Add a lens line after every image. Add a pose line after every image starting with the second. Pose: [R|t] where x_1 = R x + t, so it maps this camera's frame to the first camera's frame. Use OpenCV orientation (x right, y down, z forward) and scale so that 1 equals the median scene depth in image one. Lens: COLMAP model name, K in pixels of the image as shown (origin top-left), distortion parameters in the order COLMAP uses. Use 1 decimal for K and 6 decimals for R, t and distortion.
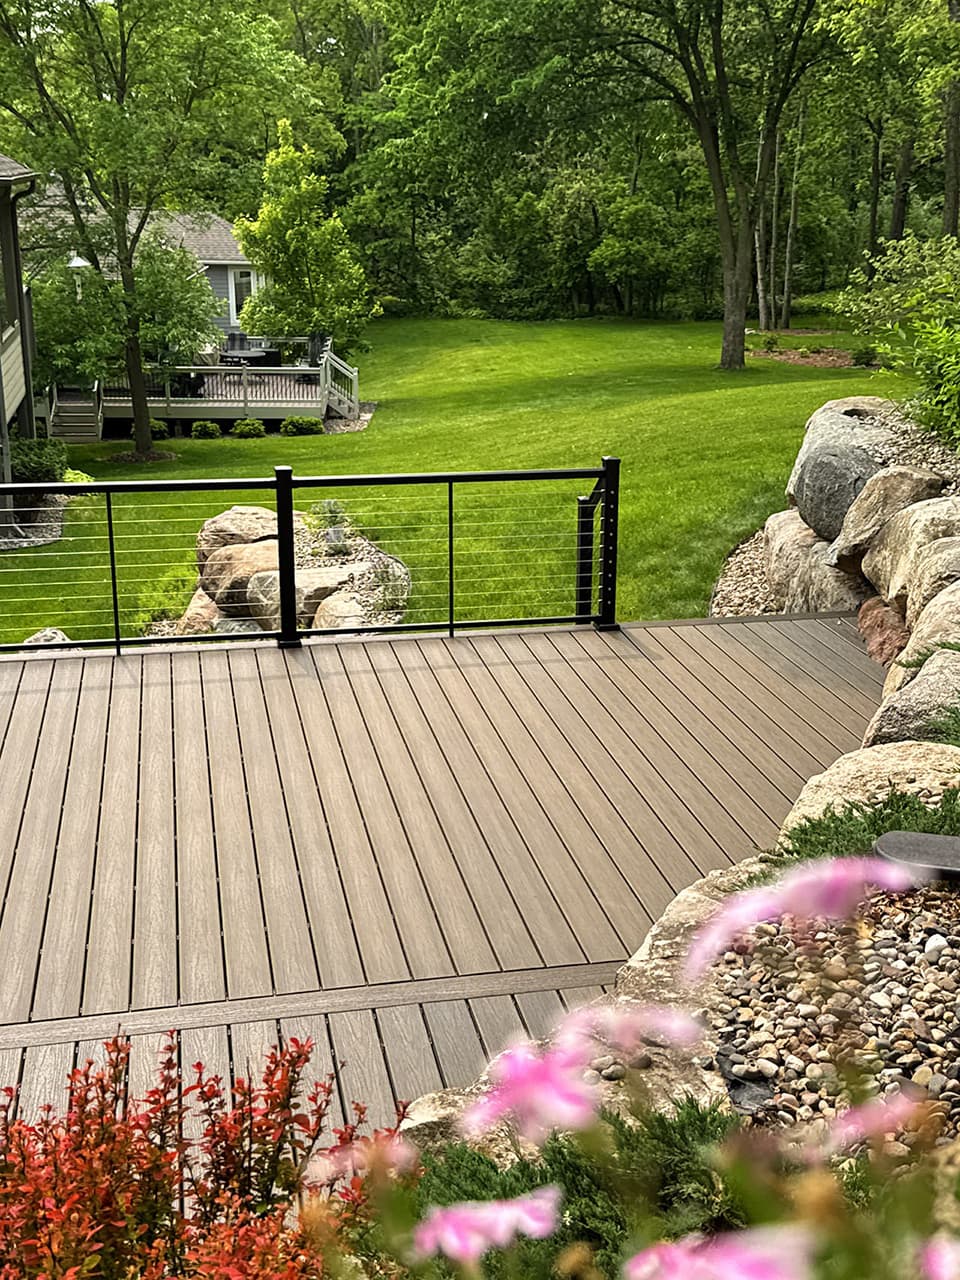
lens RADIAL K [[1526.0, 0, 490.8], [0, 1526.0, 639.8], [0, 0, 1]] dist [0.224184, -0.518480]
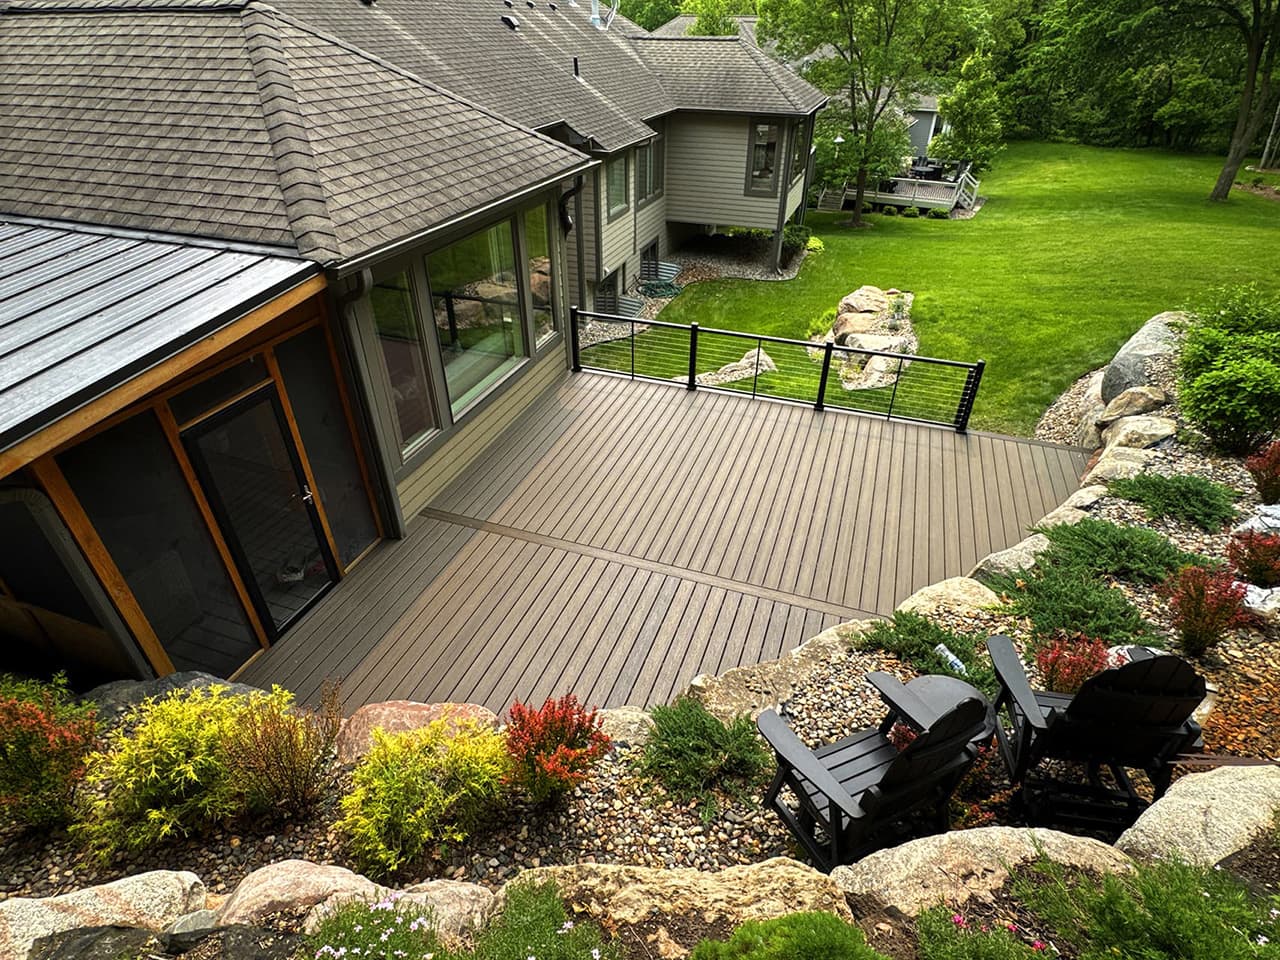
lens RADIAL K [[672.5, 0, 640.0], [0, 672.5, 480.0], [0, 0, 1]] dist [-0.004092, -0.000793]
pose [[0.853361, 0.289210, -0.433742, 0.067711], [-0.148672, 0.932467, 0.329244, -0.109284], [0.499671, -0.216479, 0.838729, -0.044062]]
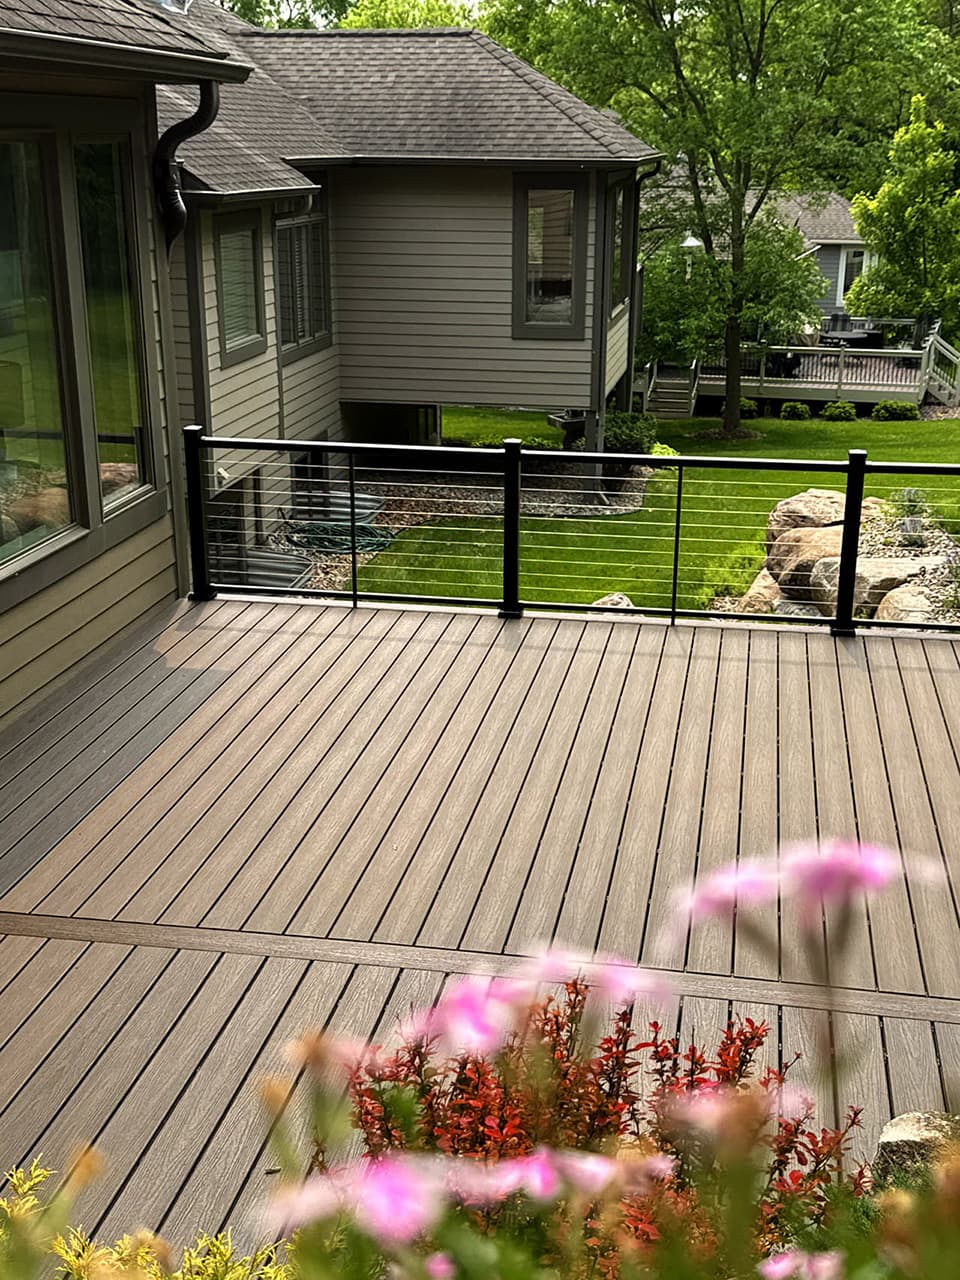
lens RADIAL K [[1526.0, 0, 490.8], [0, 1526.0, 639.8], [0, 0, 1]] dist [0.224184, -0.518480]
pose [[0.928641, 0.110541, -0.354128, 0.004673], [-0.106274, 0.993836, 0.031542, 0.000197], [0.355432, 0.008343, 0.934665, 0.001039]]
